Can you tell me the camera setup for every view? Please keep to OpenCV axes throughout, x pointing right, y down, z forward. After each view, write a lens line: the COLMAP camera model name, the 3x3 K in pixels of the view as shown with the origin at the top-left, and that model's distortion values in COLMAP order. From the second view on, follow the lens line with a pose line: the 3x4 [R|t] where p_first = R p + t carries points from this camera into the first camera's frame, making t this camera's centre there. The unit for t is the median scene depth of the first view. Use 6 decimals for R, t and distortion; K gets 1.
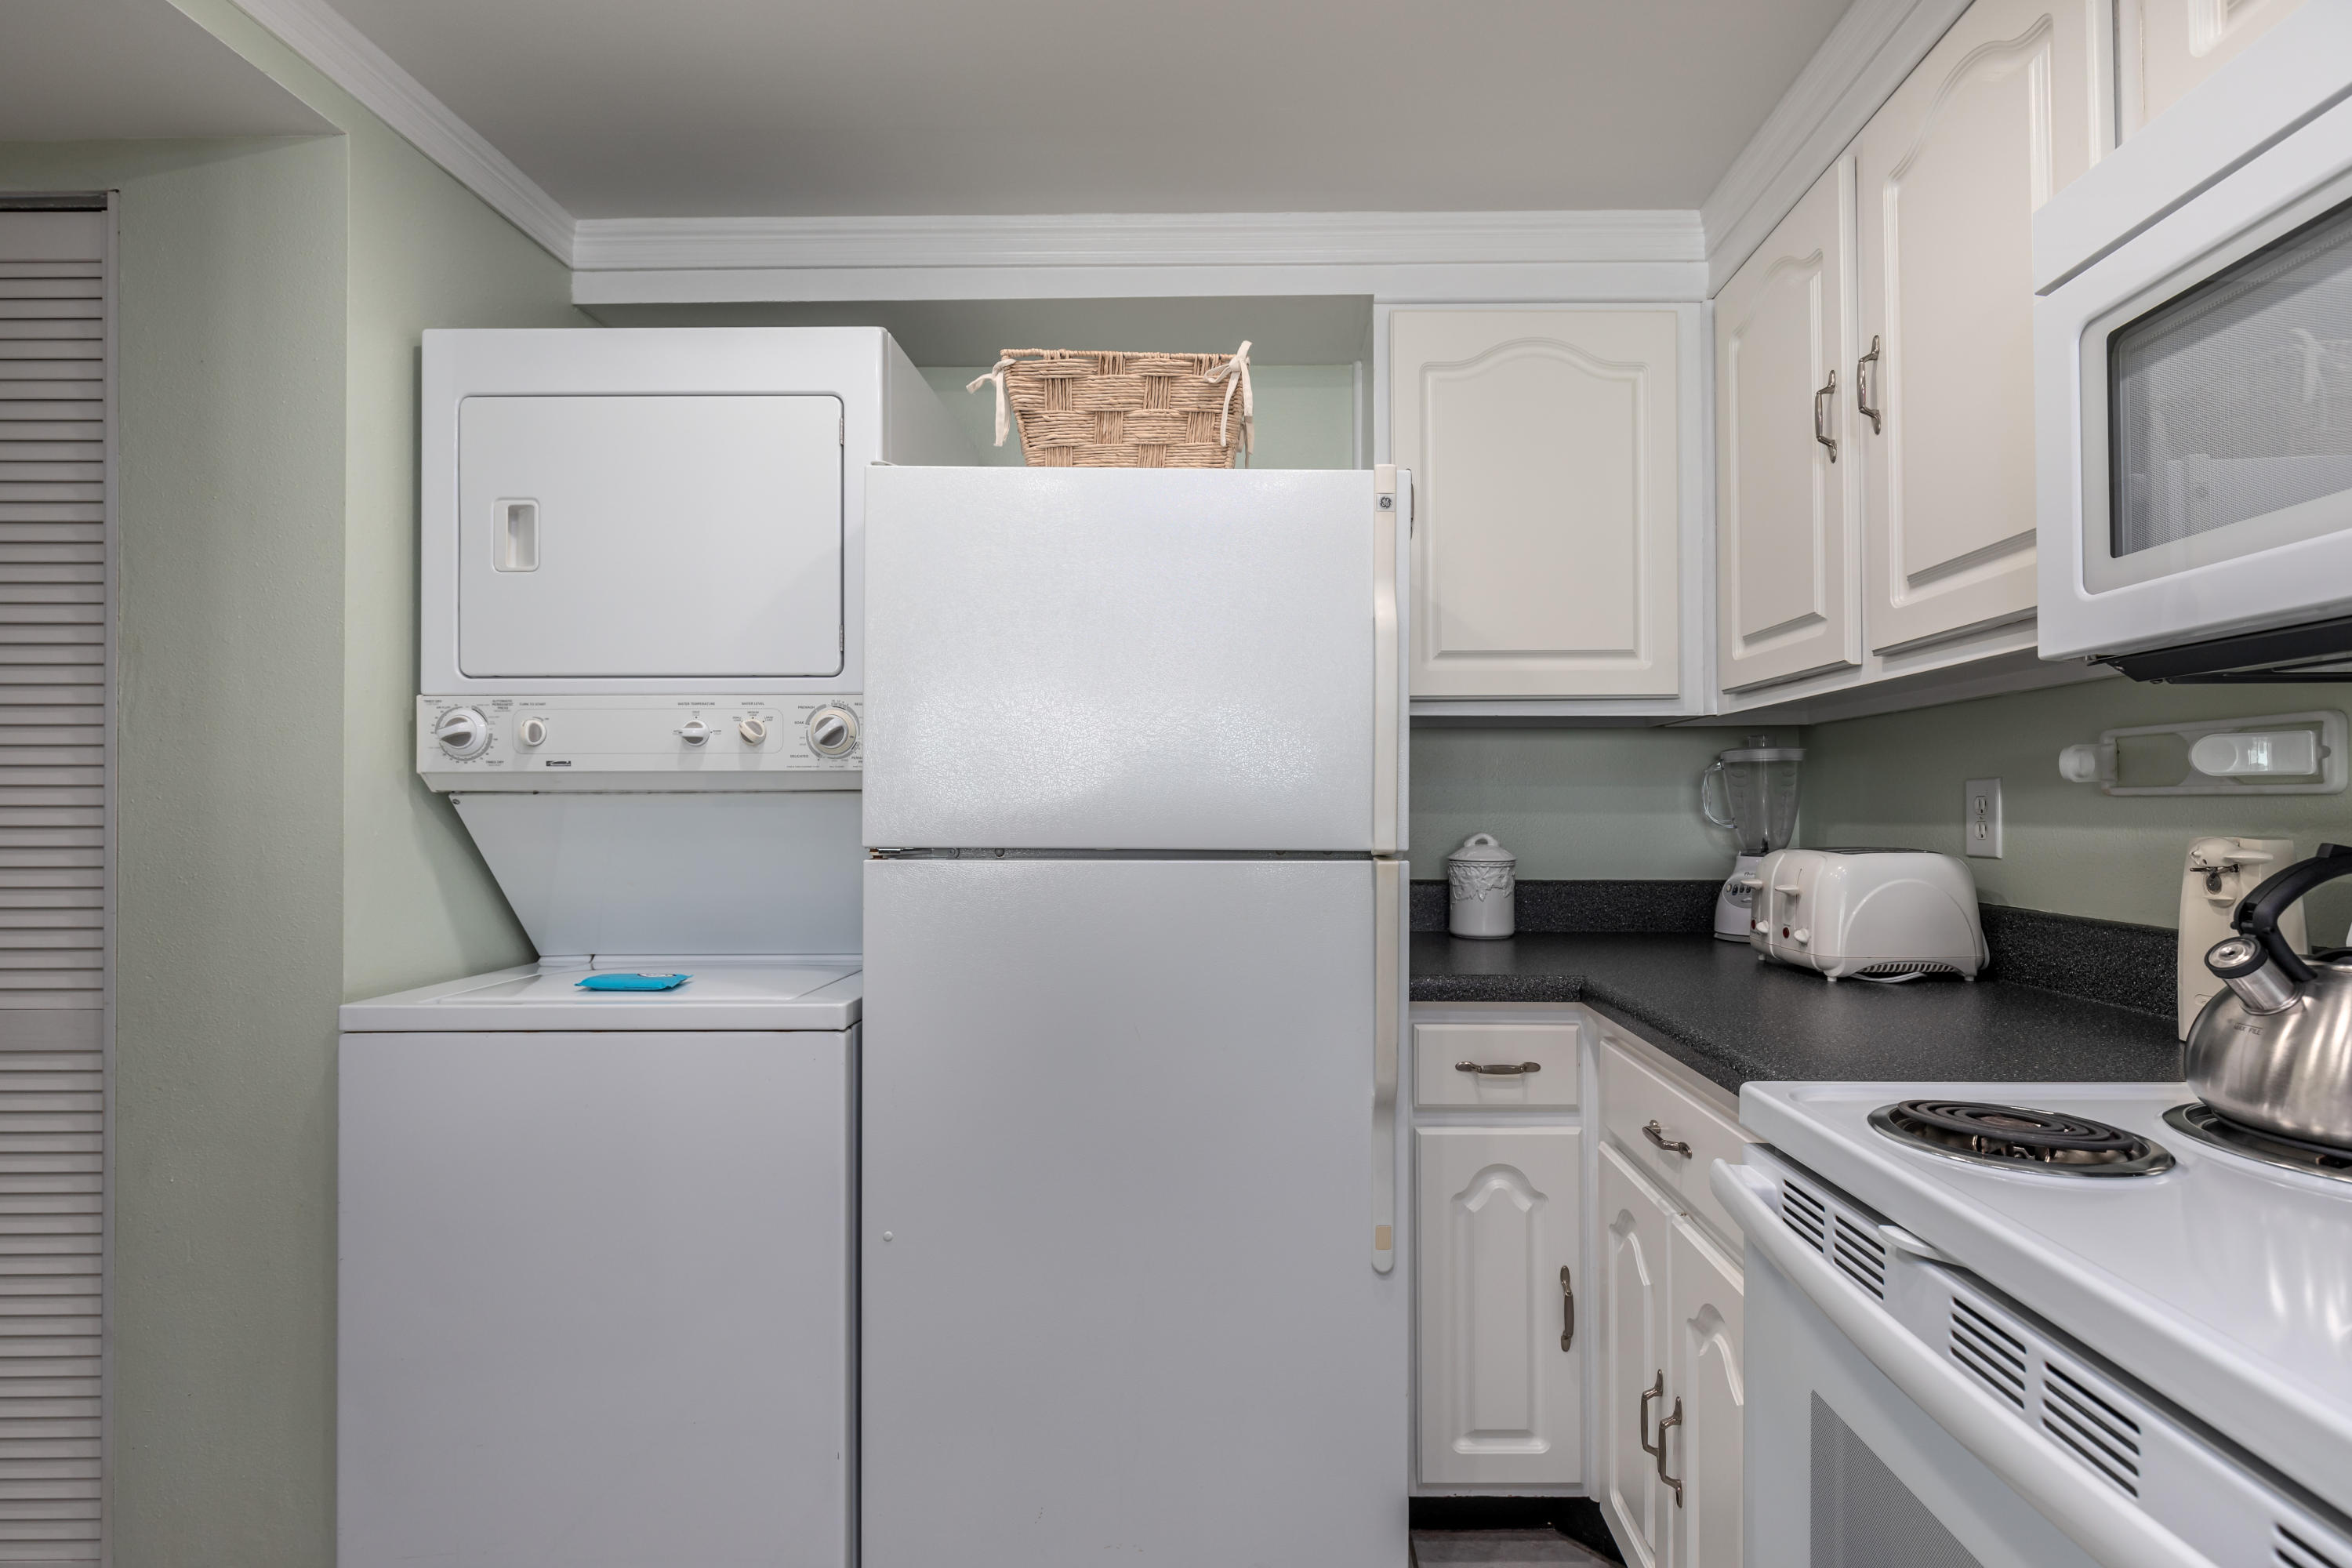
lens RADIAL K [[1093.3, 0, 1227.1], [0, 1093.3, 787.7], [0, 0, 1]] dist [-0.001093, -0.000531]
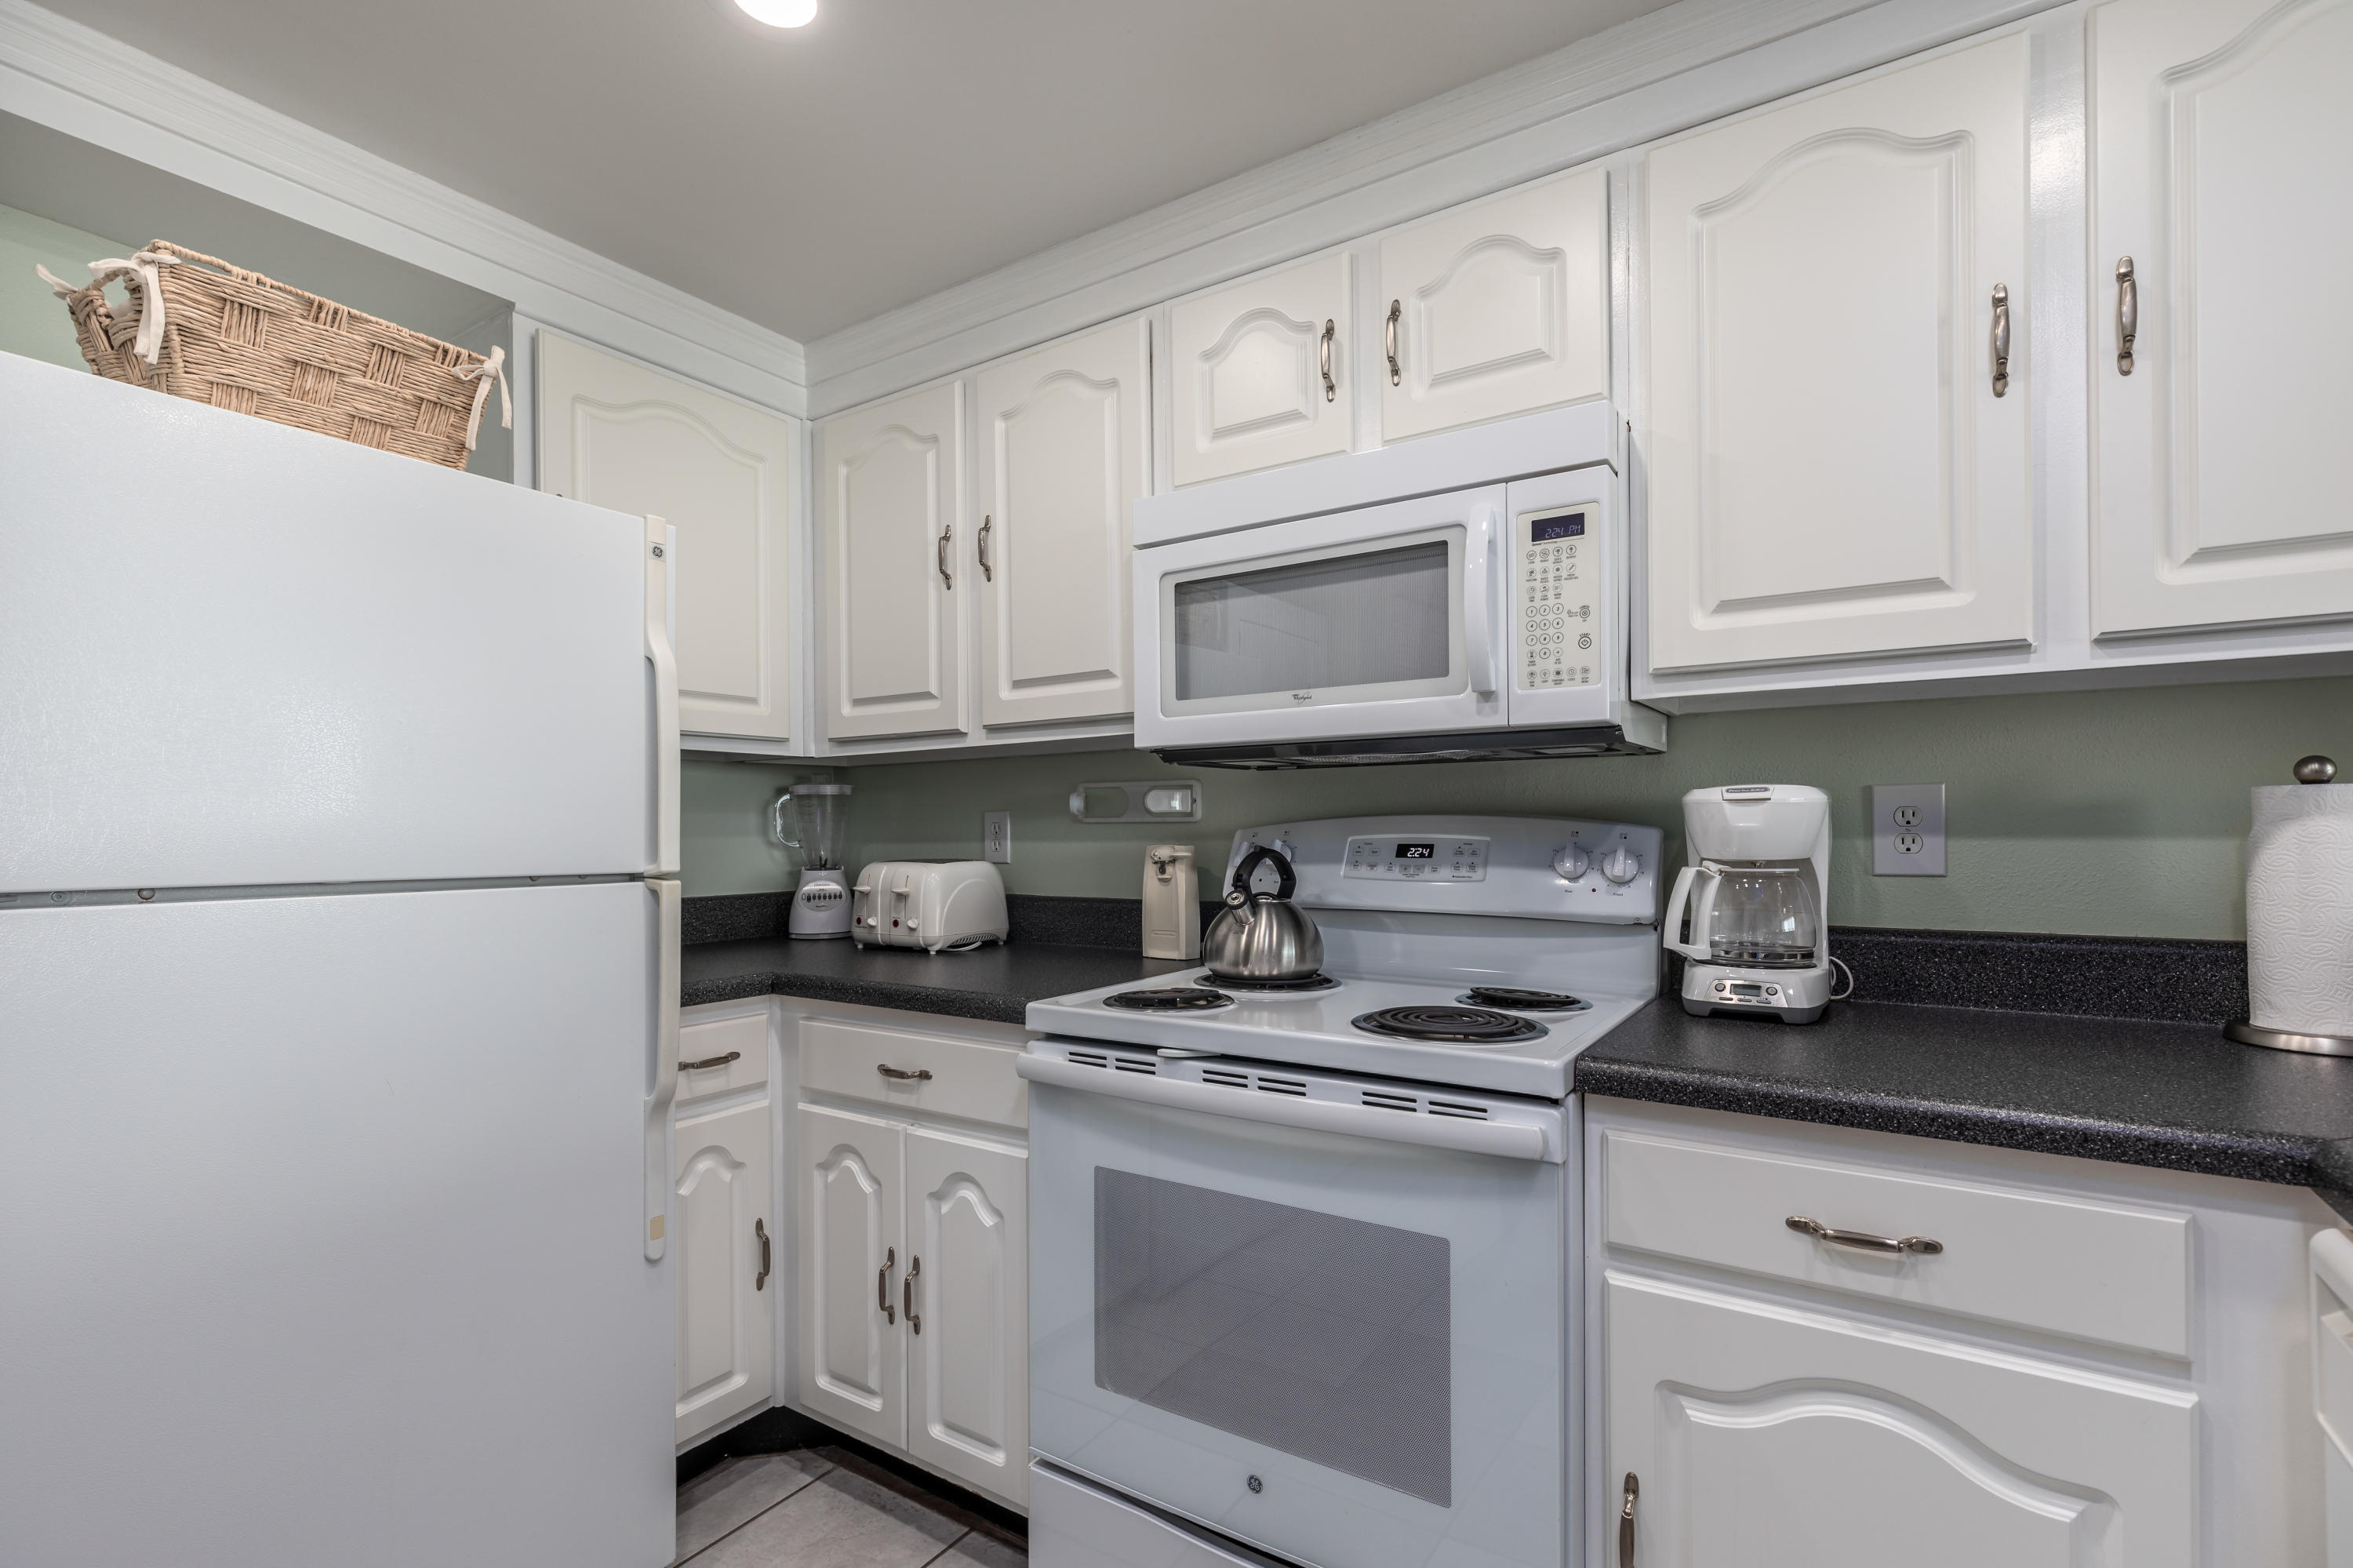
lens RADIAL K [[1079.9, 0, 1191.8], [0, 1079.9, 801.6], [0, 0, 1]] dist [0.004787, -0.000206]
pose [[0.529474, 0.018575, 0.848123, -0.455543], [-0.009656, 0.999827, -0.015869, -0.000402], [-0.848271, 0.000213, 0.529562, -0.019697]]
